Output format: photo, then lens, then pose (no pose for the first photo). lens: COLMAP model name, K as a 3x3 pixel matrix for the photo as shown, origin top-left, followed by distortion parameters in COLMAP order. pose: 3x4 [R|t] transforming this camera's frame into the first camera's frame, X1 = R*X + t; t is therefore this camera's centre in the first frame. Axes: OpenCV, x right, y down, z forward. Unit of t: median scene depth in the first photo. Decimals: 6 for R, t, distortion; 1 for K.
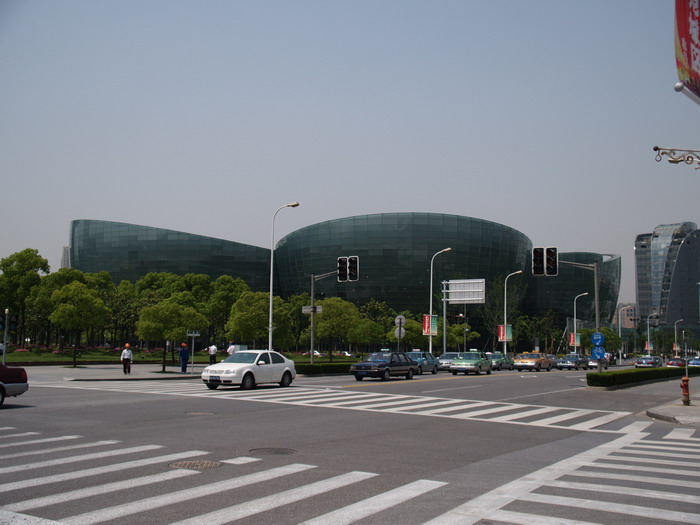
lens RADIAL K [[739.3, 0, 350.2], [0, 739.3, 261.8], [0, 0, 1]] dist [-0.017053, 0.000000]
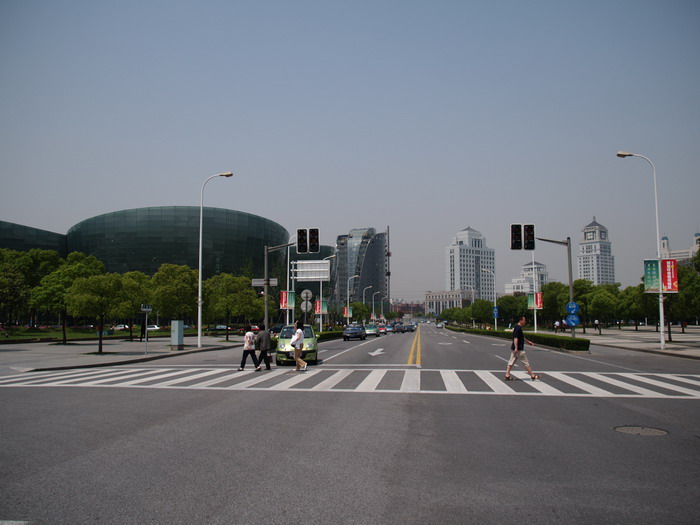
lens RADIAL K [[574.1, 0, 350.2], [0, 574.1, 263.8], [0, 0, 1]] dist [-0.052155, 0.000571]
pose [[0.917775, 0.018301, 0.396679, -0.085152], [-0.025542, 0.999589, 0.012979, 0.009716], [-0.396279, -0.022043, 0.917866, 0.093898]]
